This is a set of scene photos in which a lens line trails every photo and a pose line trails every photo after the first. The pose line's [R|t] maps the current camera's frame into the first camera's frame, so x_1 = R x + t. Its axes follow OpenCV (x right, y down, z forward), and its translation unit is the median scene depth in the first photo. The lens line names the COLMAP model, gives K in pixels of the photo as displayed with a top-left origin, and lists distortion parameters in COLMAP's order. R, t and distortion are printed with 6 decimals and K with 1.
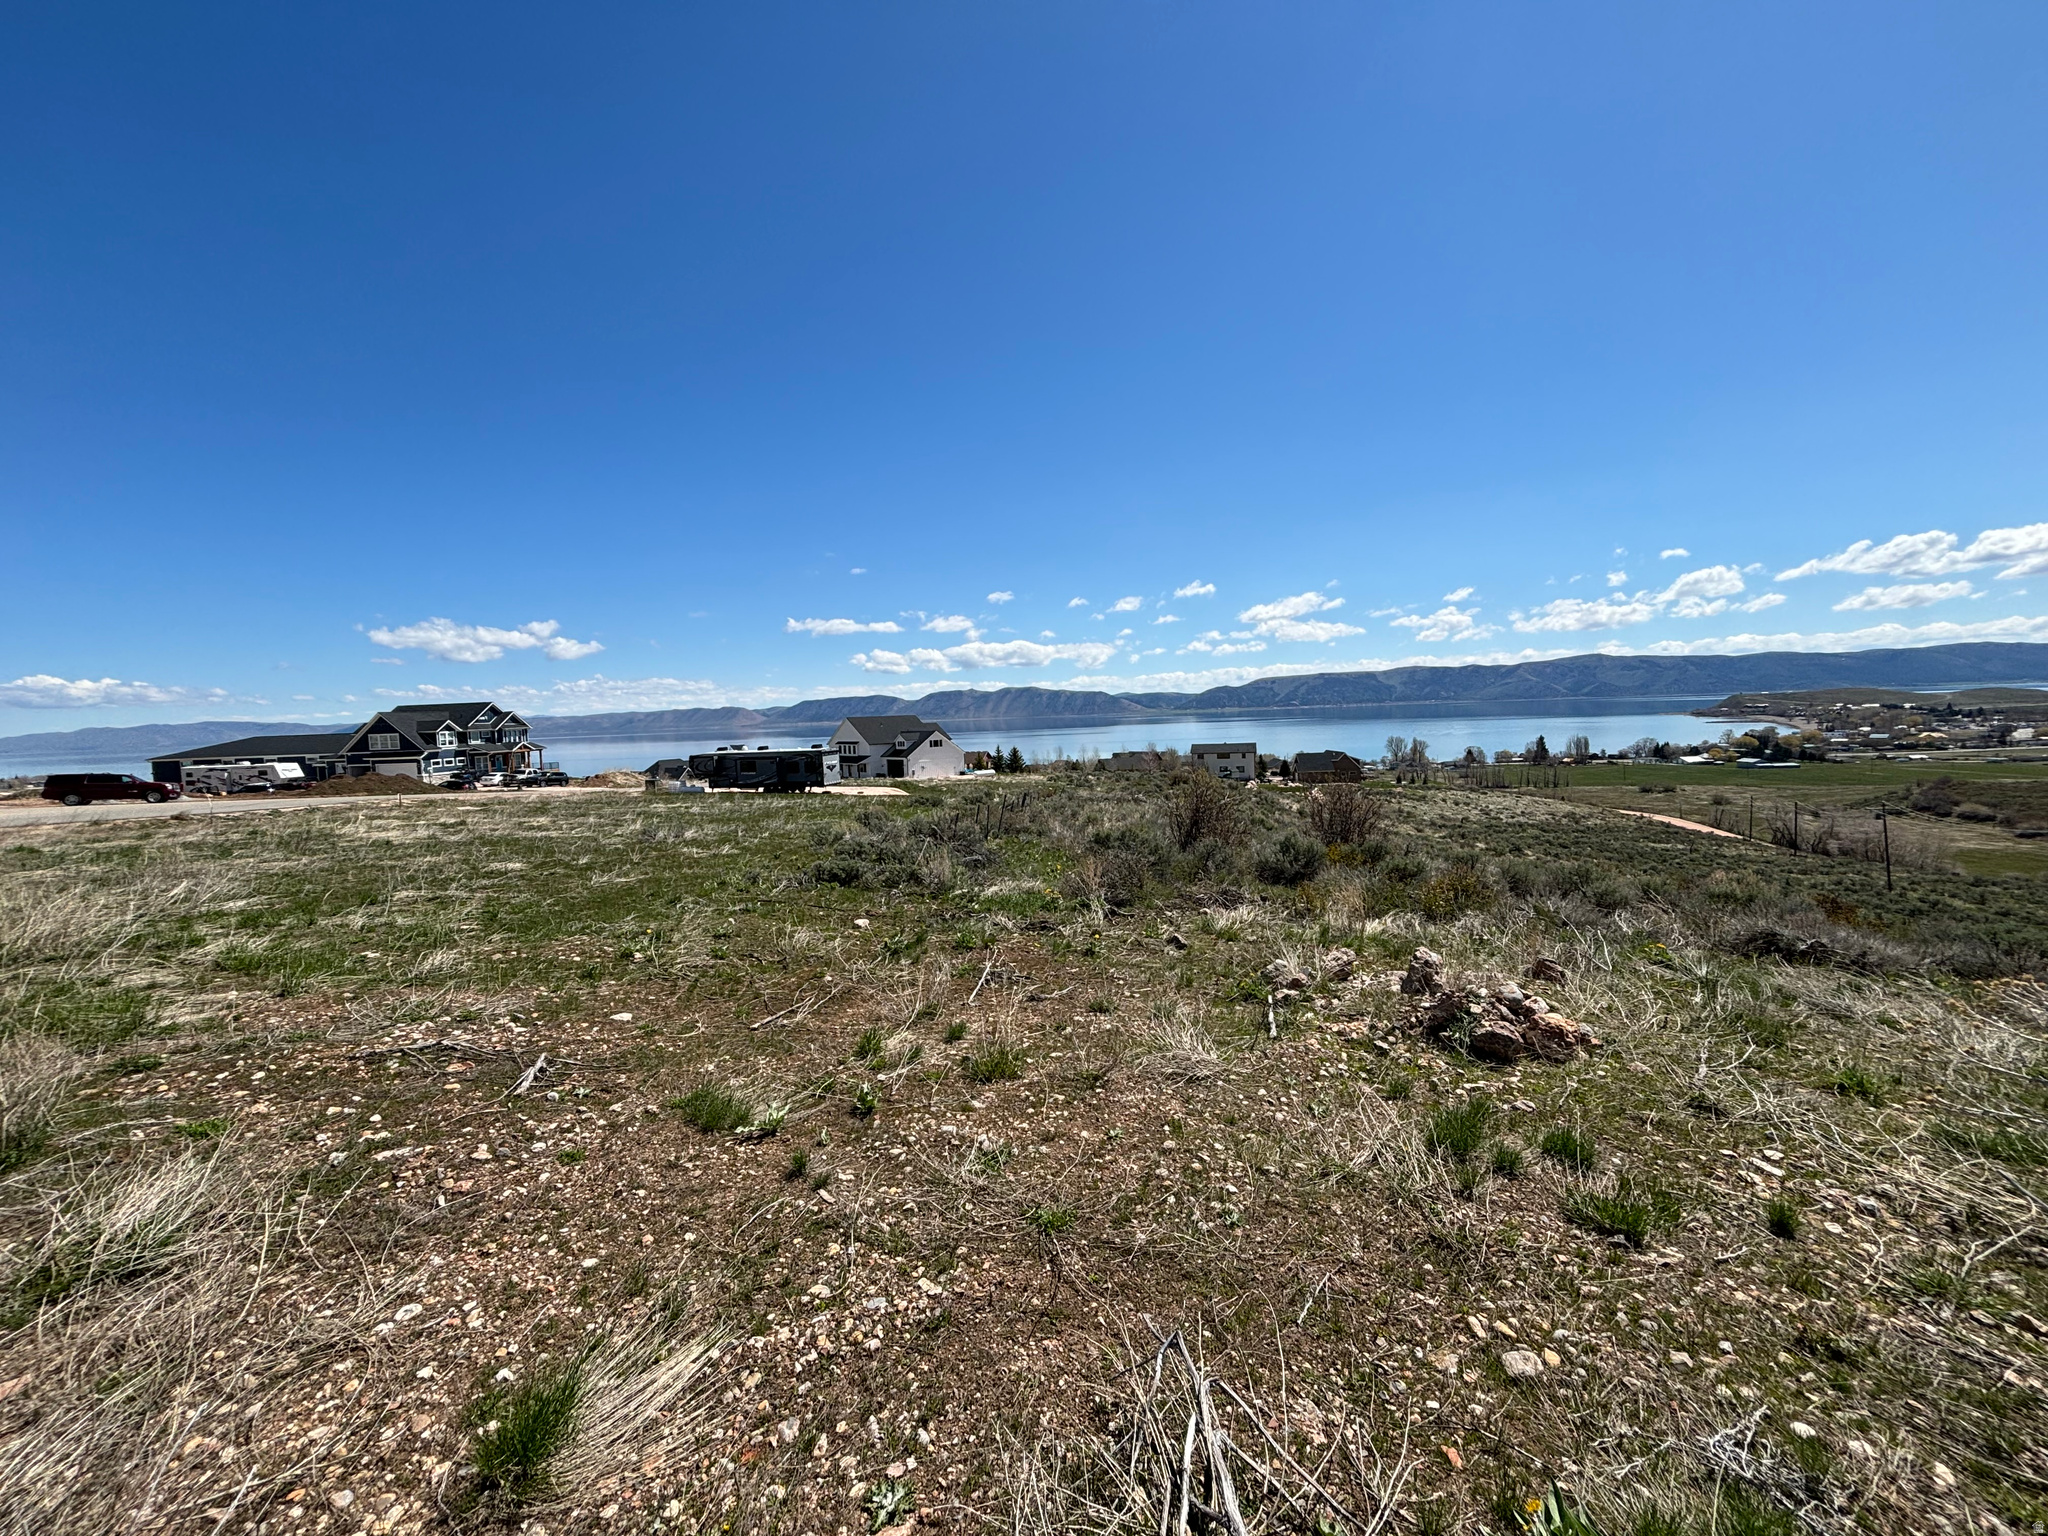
lens RADIAL K [[823.5, 0, 1023.1], [0, 823.5, 754.5], [0, 0, 1]] dist [0.004841, -0.000956]
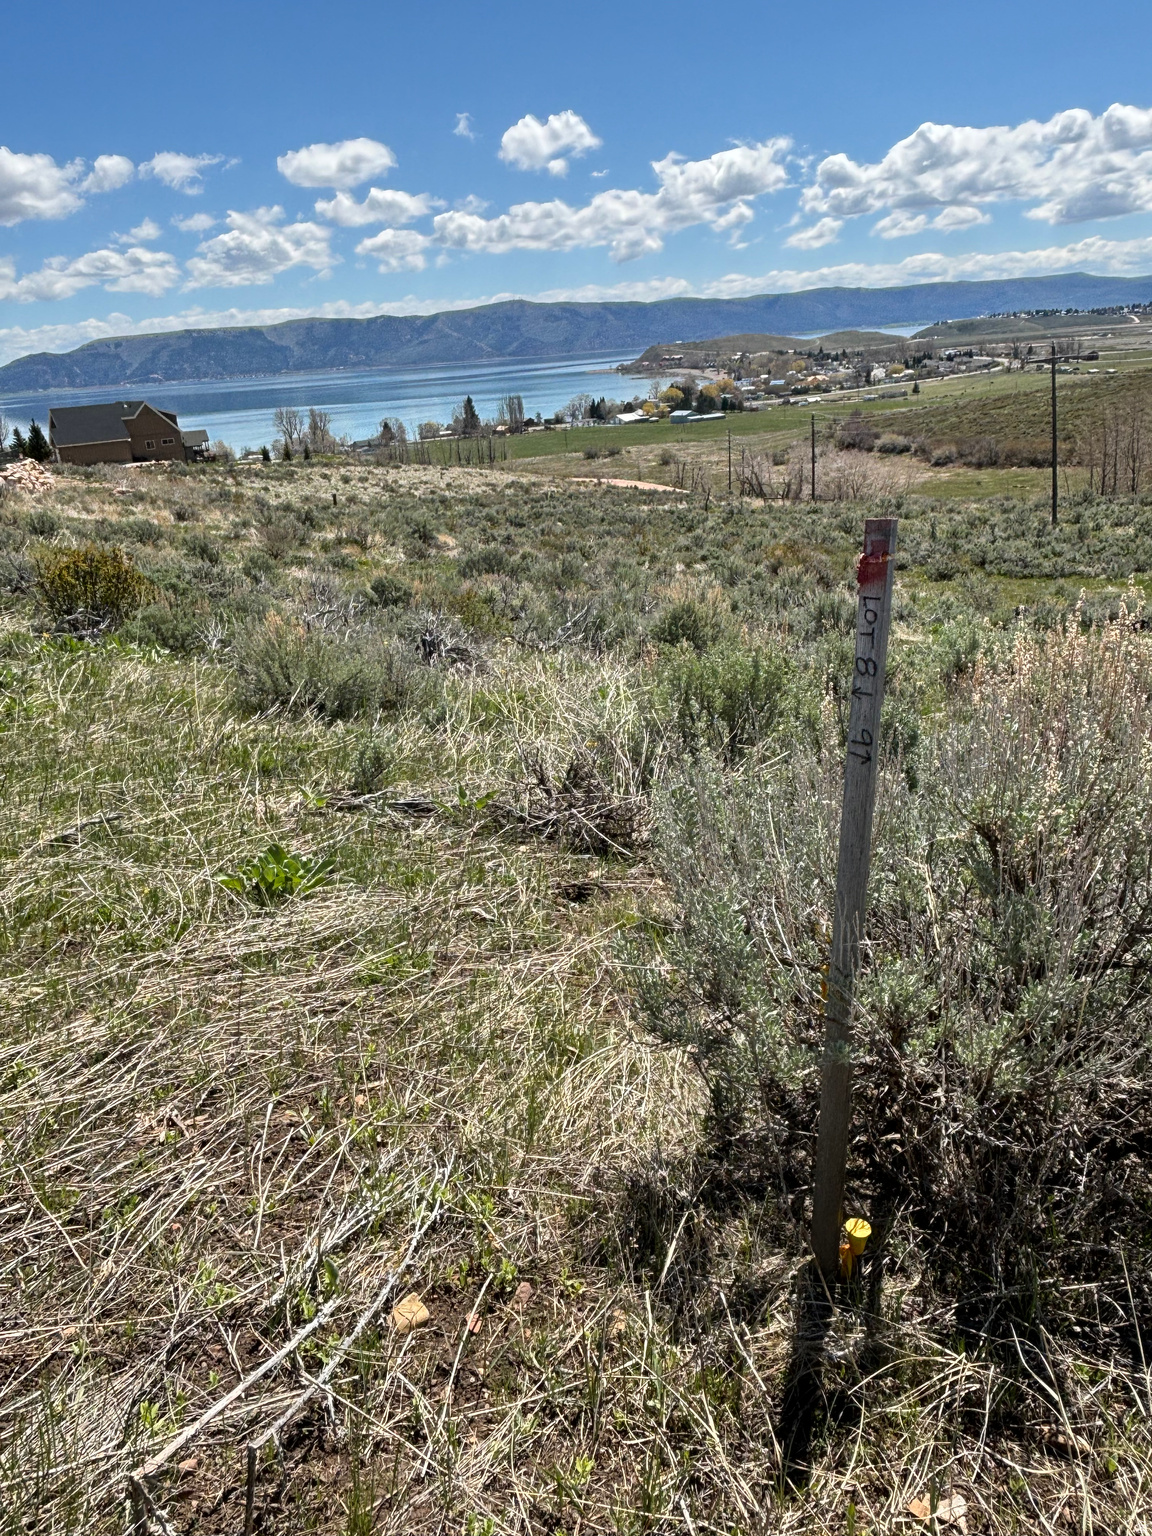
lens RADIAL K [[1118.7, 0, 609.7], [0, 1118.7, 809.1], [0, 0, 1]] dist [0.019168, -0.009289]
pose [[0.778502, -0.257071, 0.572582, 0.086106], [0.074521, 0.943679, 0.322360, 0.019020], [-0.623203, -0.208288, 0.753813, 0.134044]]
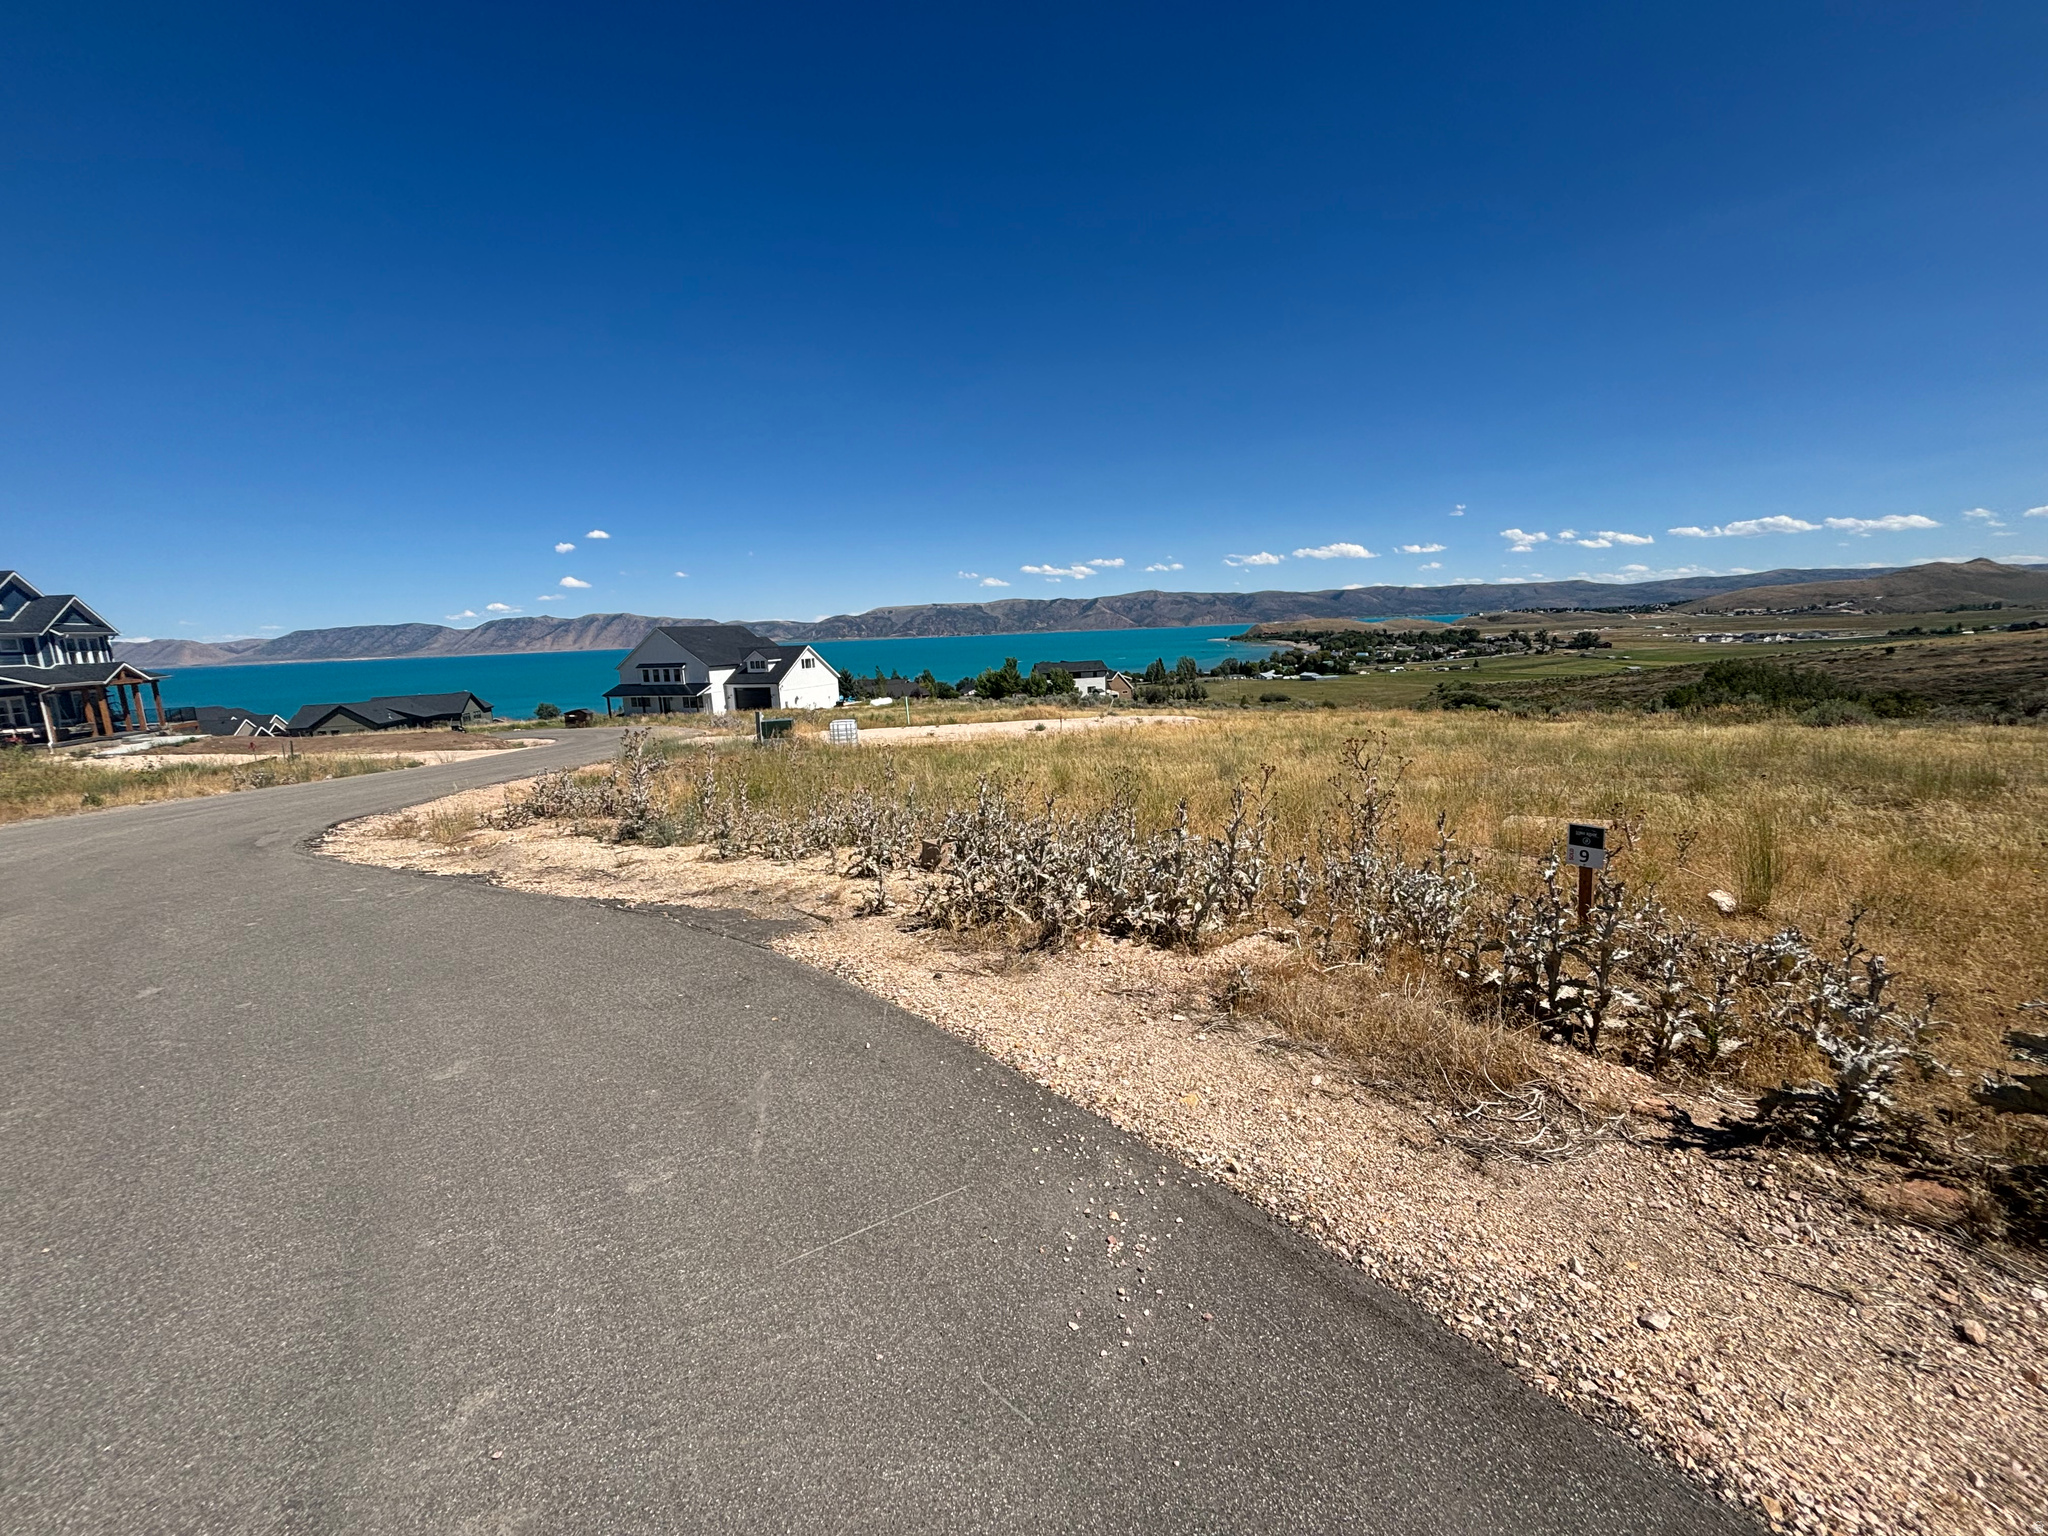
lens RADIAL K [[823.5, 0, 1022.9], [0, 823.5, 761.5], [0, 0, 1]] dist [0.004841, -0.000956]
pose [[0.896575, -0.070977, 0.437167, -0.085878], [0.030424, 0.994614, 0.099086, 0.002014], [-0.441845, -0.075538, 0.893906, 0.088748]]
